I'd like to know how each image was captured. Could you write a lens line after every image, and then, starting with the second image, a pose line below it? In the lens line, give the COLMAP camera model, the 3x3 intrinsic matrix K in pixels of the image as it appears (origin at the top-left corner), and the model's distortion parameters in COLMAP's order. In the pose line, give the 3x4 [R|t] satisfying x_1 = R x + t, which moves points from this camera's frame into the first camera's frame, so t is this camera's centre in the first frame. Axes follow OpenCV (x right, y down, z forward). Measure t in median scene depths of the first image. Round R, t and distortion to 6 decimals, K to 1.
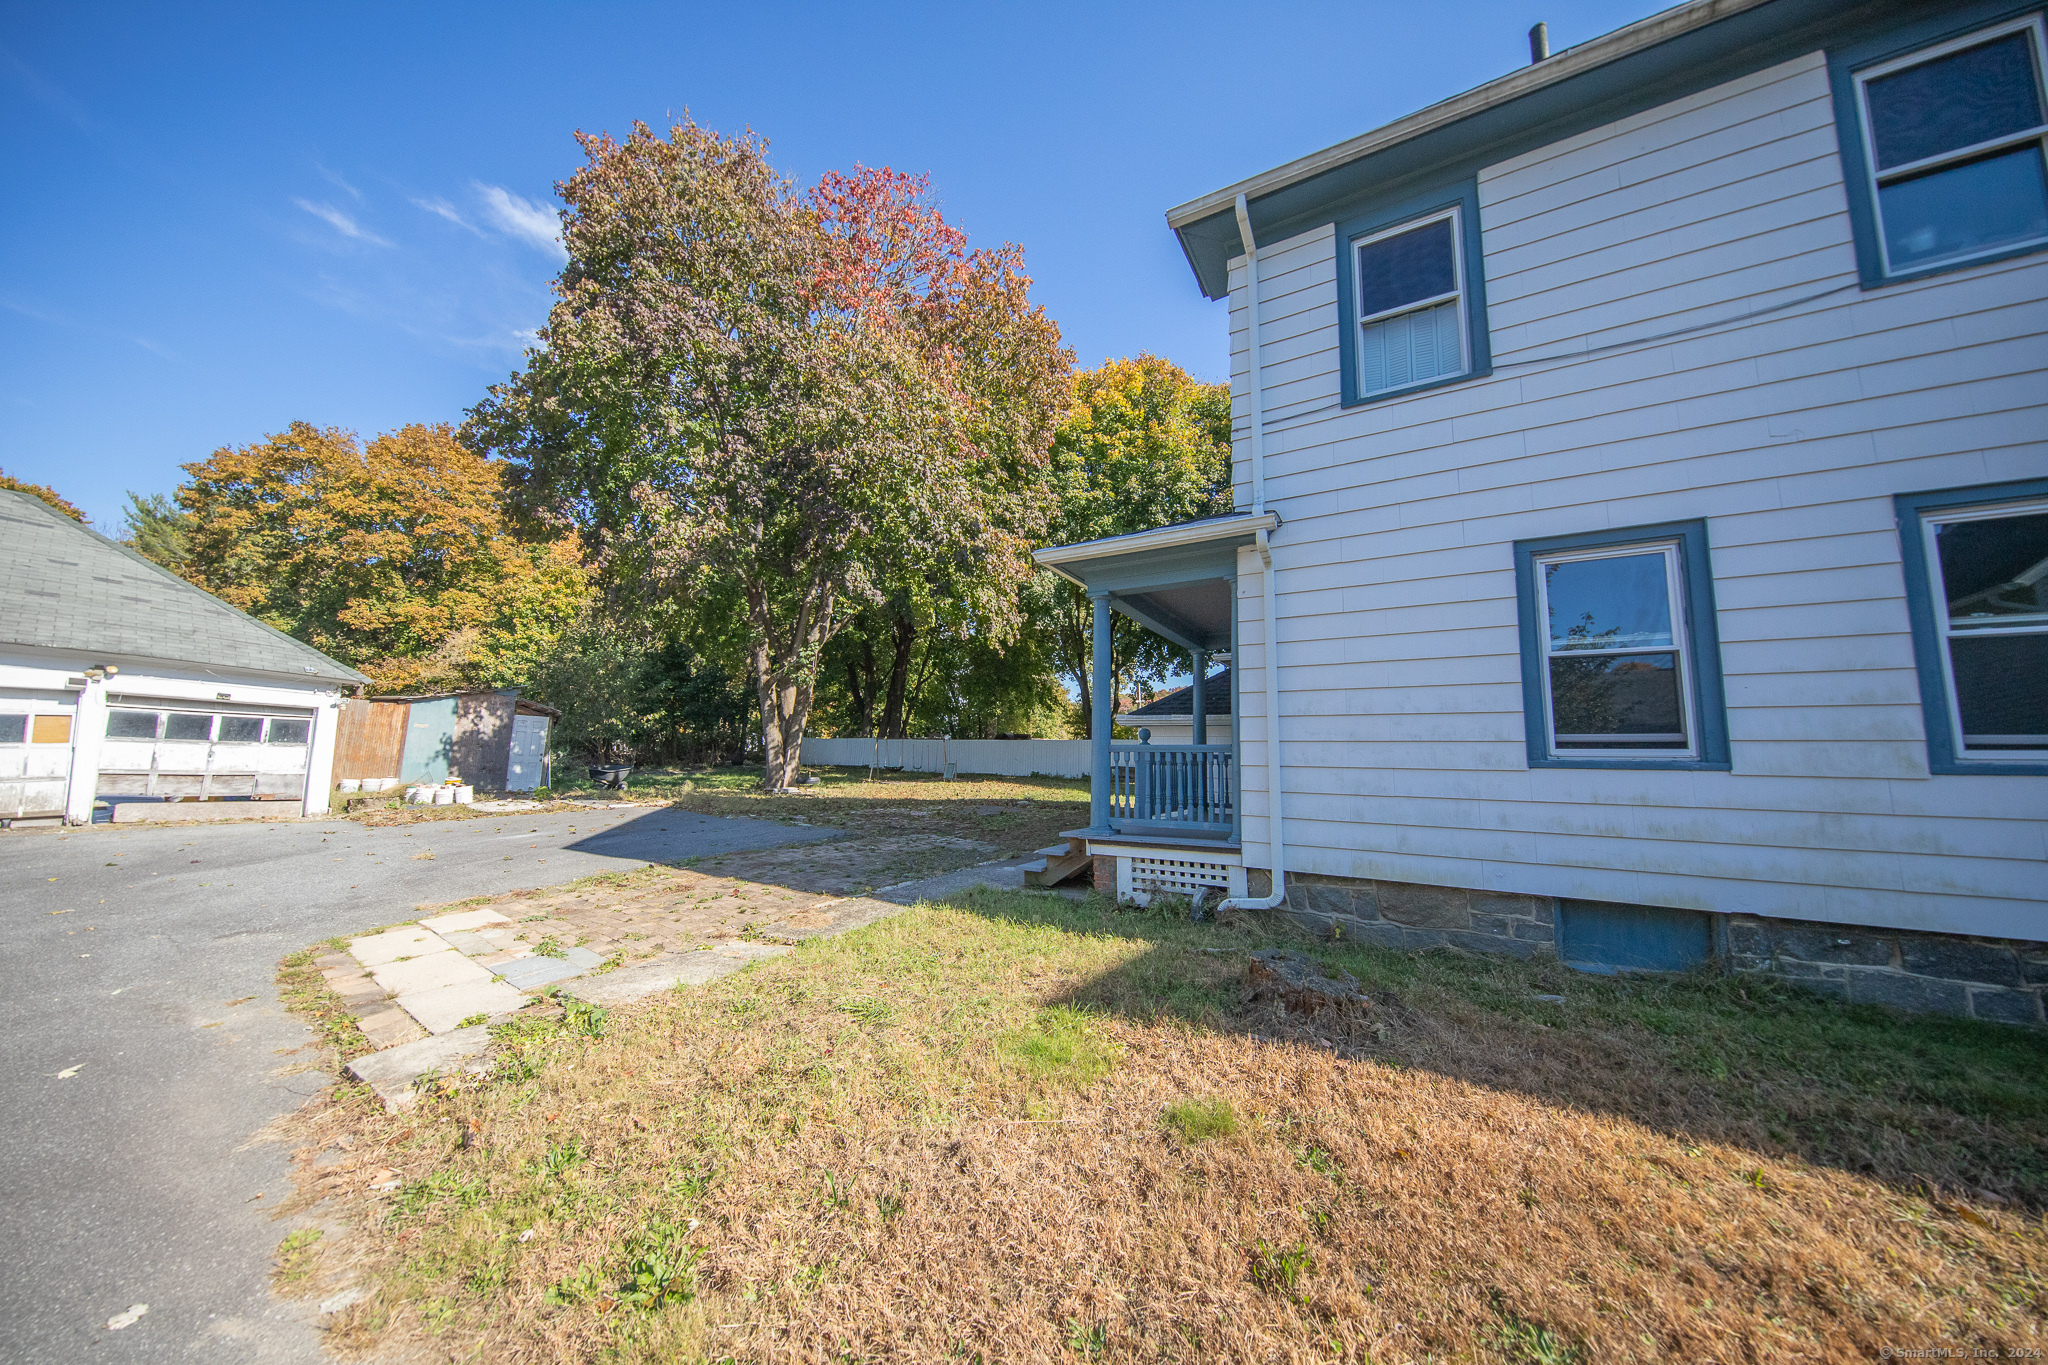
lens RADIAL K [[657.3, 0, 1019.6], [0, 657.3, 685.9], [0, 0, 1]] dist [0.004876, -0.002681]
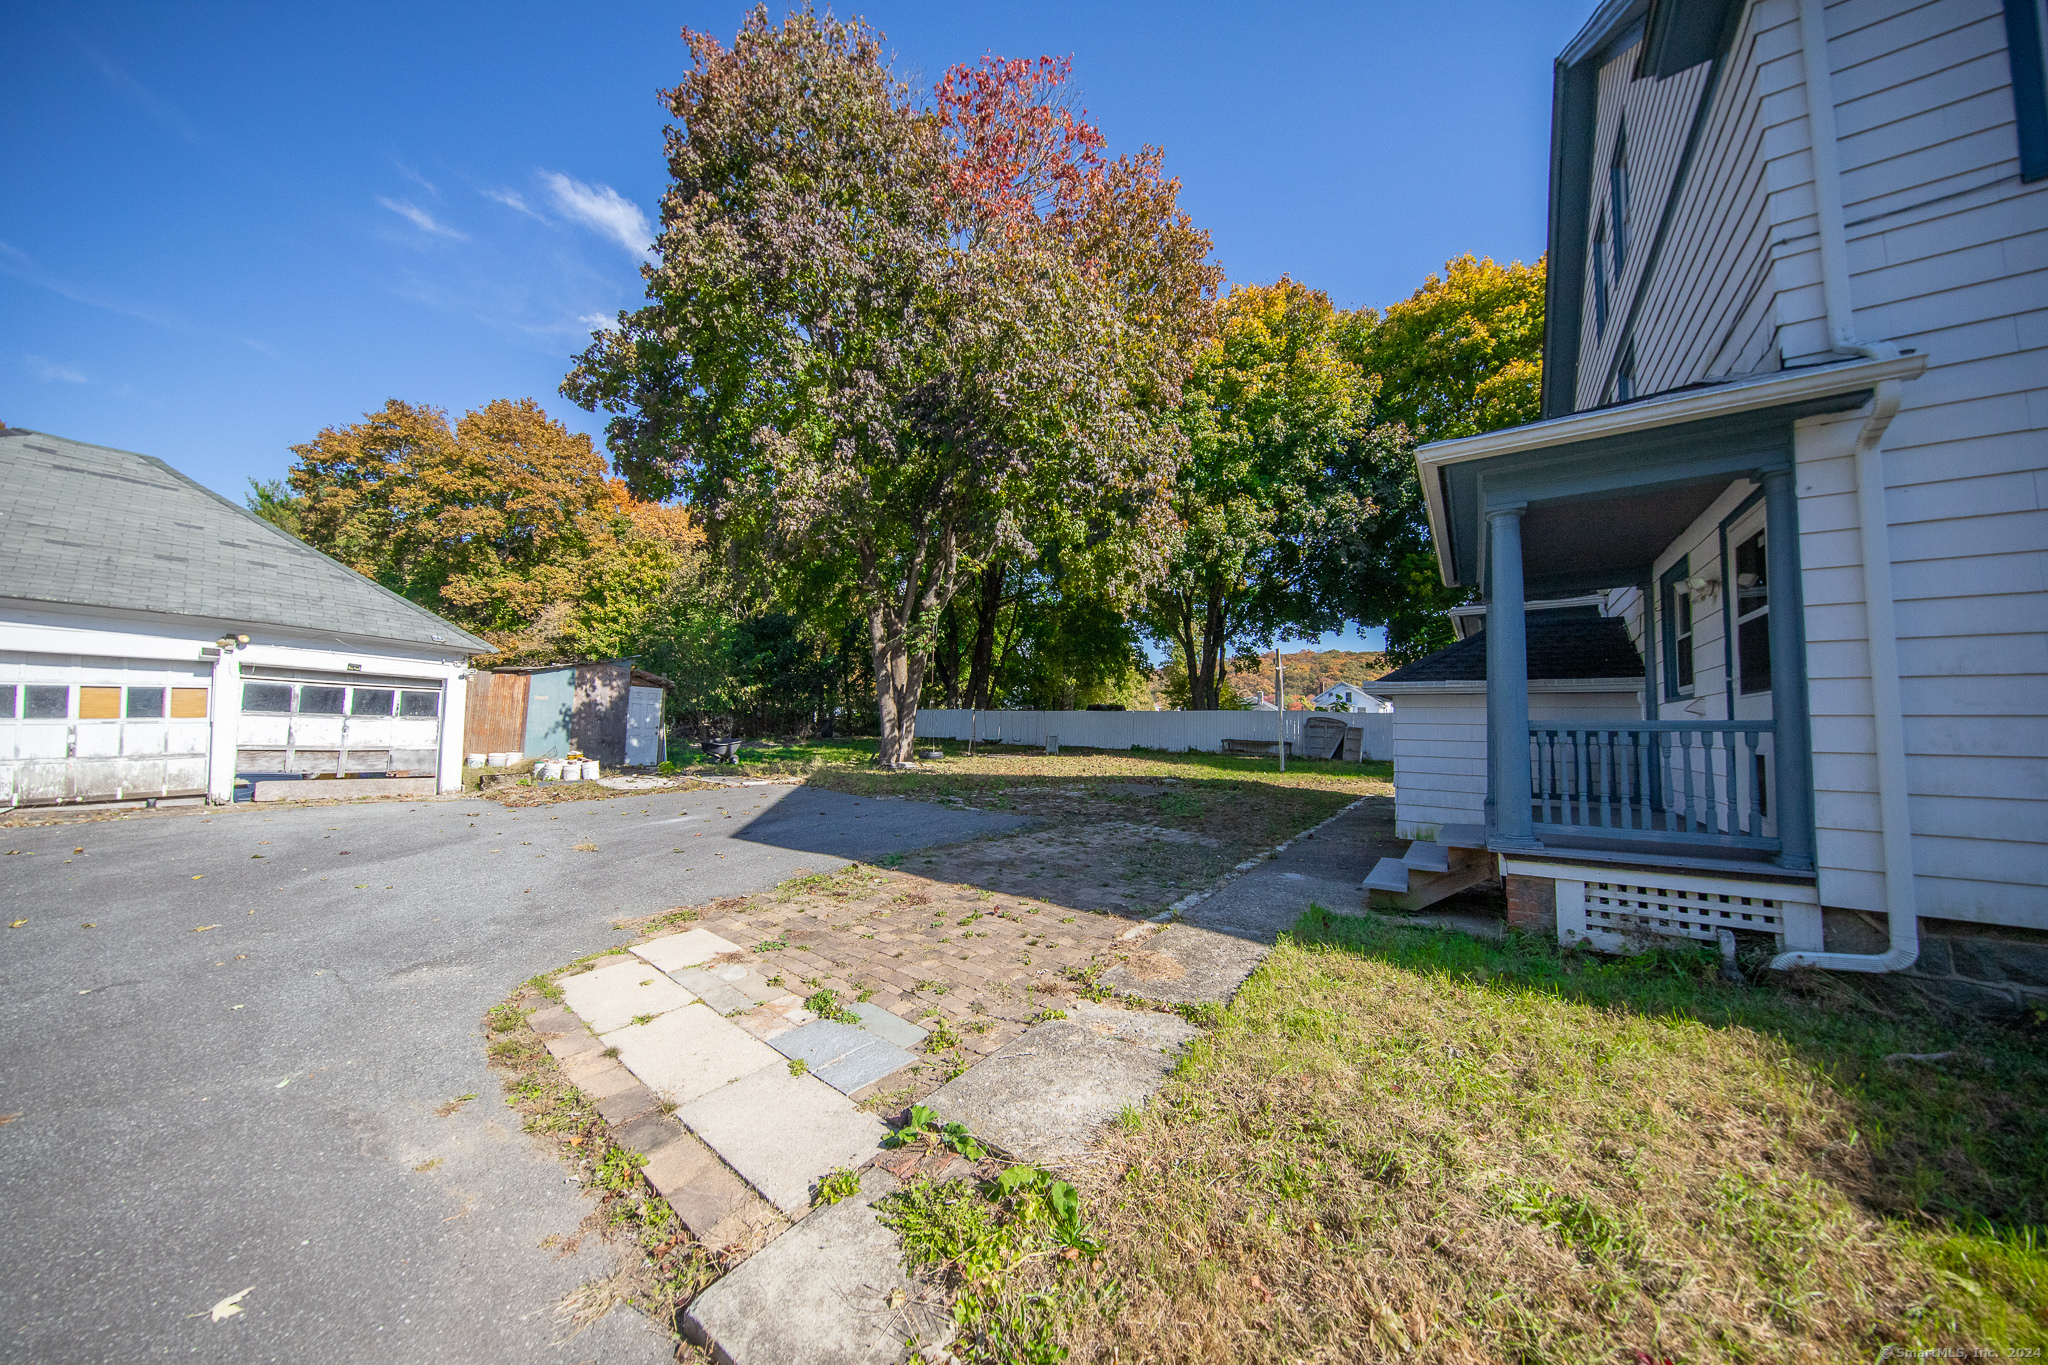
lens RADIAL K [[662.3, 0, 1026.5], [0, 662.3, 687.3], [0, 0, 1]] dist [0.014583, -0.006850]
pose [[0.996868, -0.004632, -0.078952, -0.147179], [0.008286, 0.998907, 0.046008, 0.007088], [0.078652, -0.046518, 0.995816, 0.104415]]
